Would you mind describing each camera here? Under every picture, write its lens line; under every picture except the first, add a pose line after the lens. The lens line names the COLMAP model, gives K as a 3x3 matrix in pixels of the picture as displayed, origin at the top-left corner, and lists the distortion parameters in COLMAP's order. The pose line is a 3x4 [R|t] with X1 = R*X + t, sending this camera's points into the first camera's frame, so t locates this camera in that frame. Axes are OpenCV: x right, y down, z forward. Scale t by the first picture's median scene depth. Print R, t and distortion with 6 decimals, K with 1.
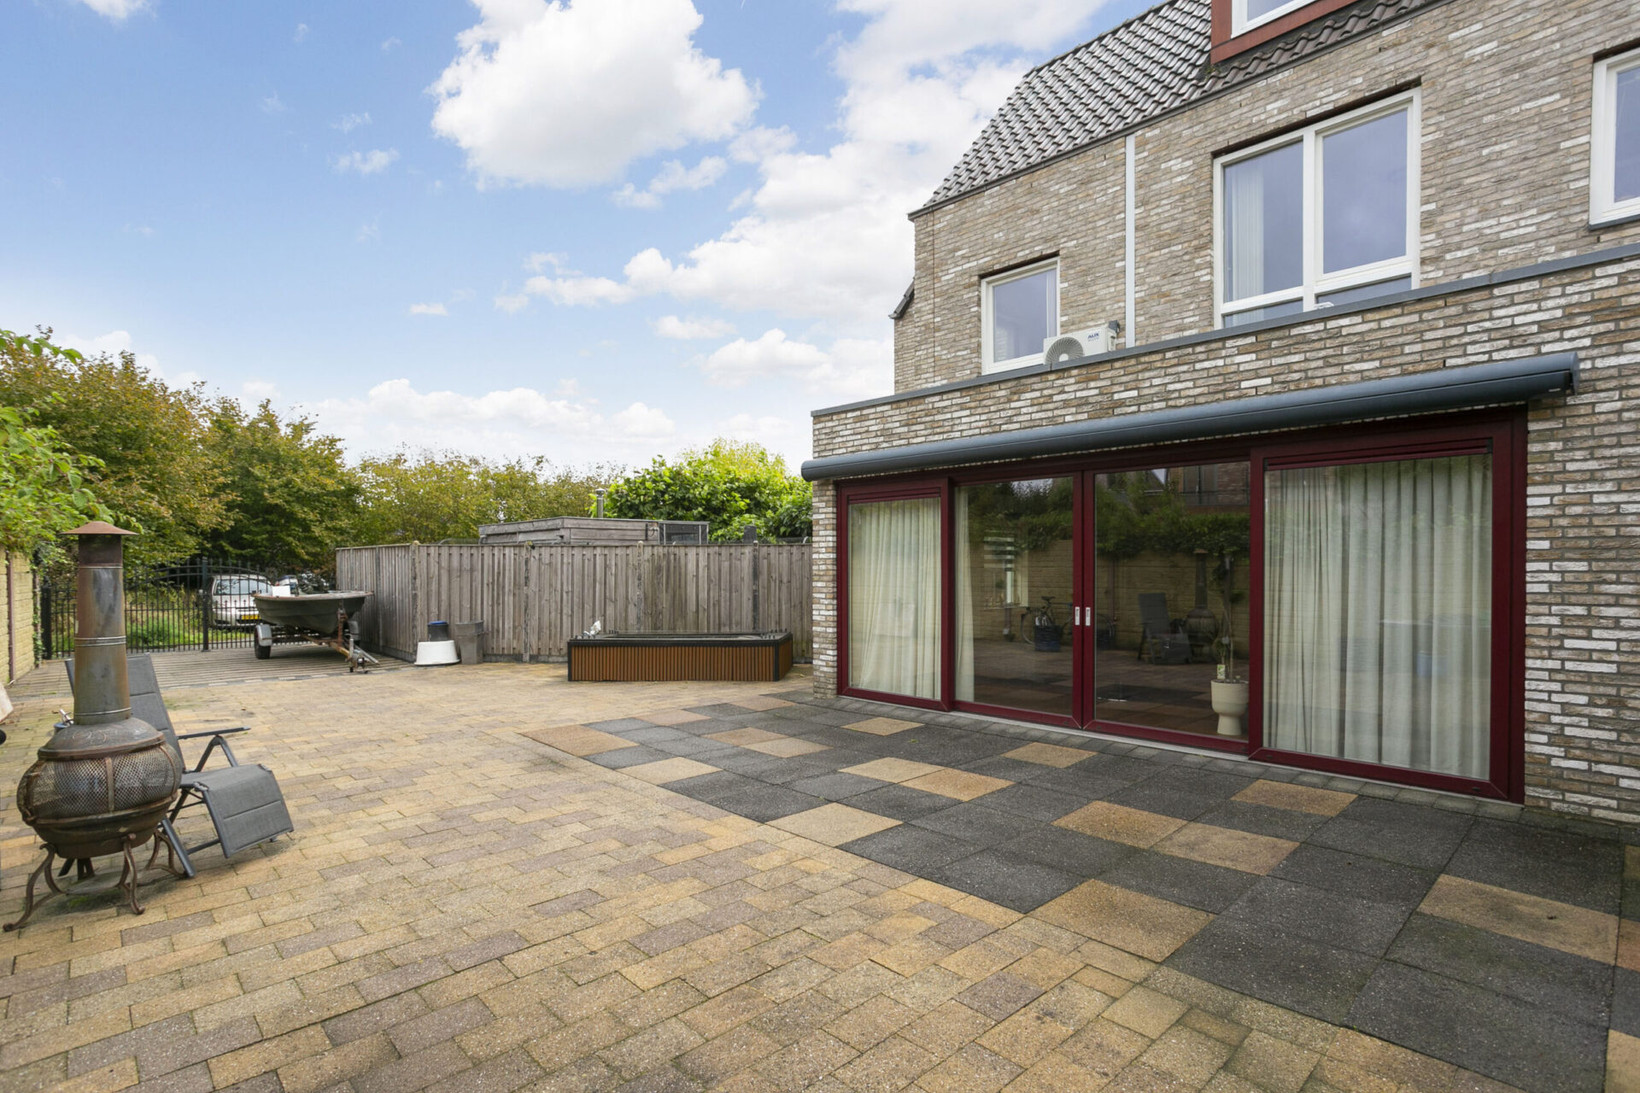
lens RADIAL K [[796.4, 0, 813.9], [0, 796.4, 540.8], [0, 0, 1]] dist [-0.058871, 0.048774]
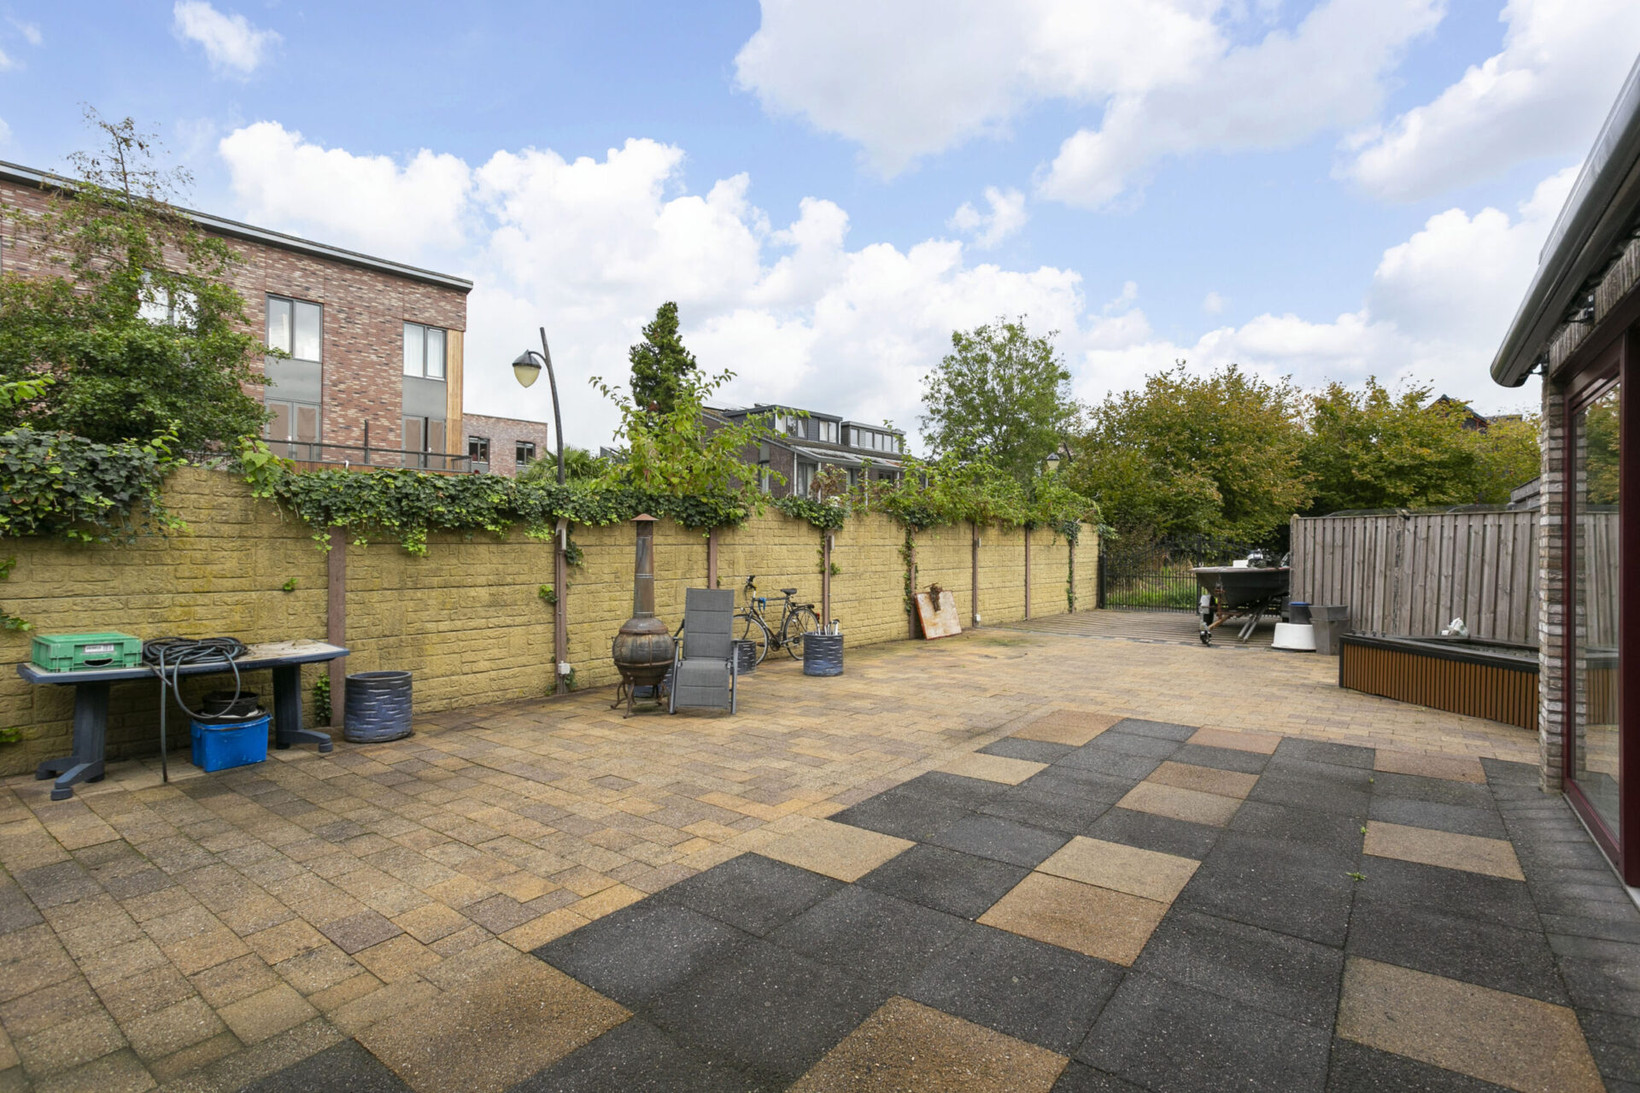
lens RADIAL K [[790.9, 0, 843.7], [0, 790.9, 545.0], [0, 0, 1]] dist [-0.047427, 0.031379]
pose [[0.183565, 0.004090, -0.982999, 0.765208], [0.028310, 0.999555, 0.009445, 0.032064], [0.982600, -0.029563, 0.183368, 0.800992]]
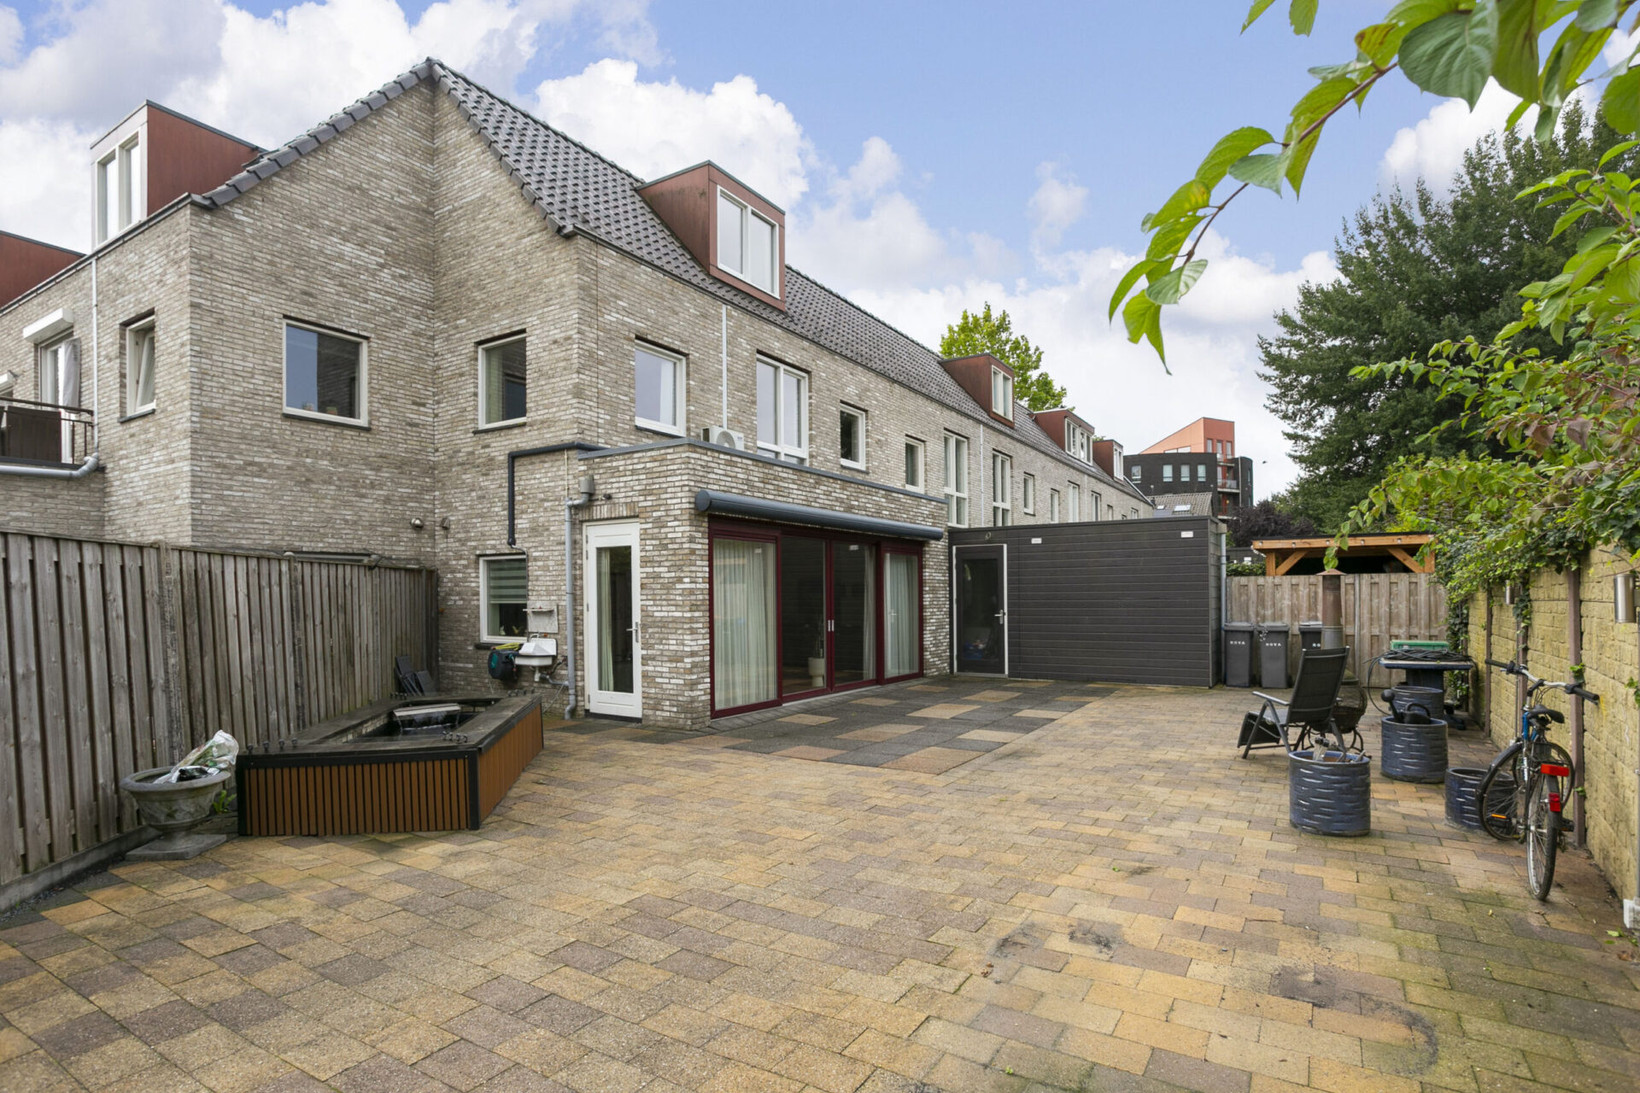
lens RADIAL K [[824.7, 0, 824.9], [0, 824.7, 537.1], [0, 0, 1]] dist [-0.052475, 0.030512]
pose [[-0.249353, 0.072069, 0.965727, -1.851263], [-0.025688, 0.996384, -0.080990, 0.067279], [-0.968072, -0.045002, -0.246600, 1.970531]]
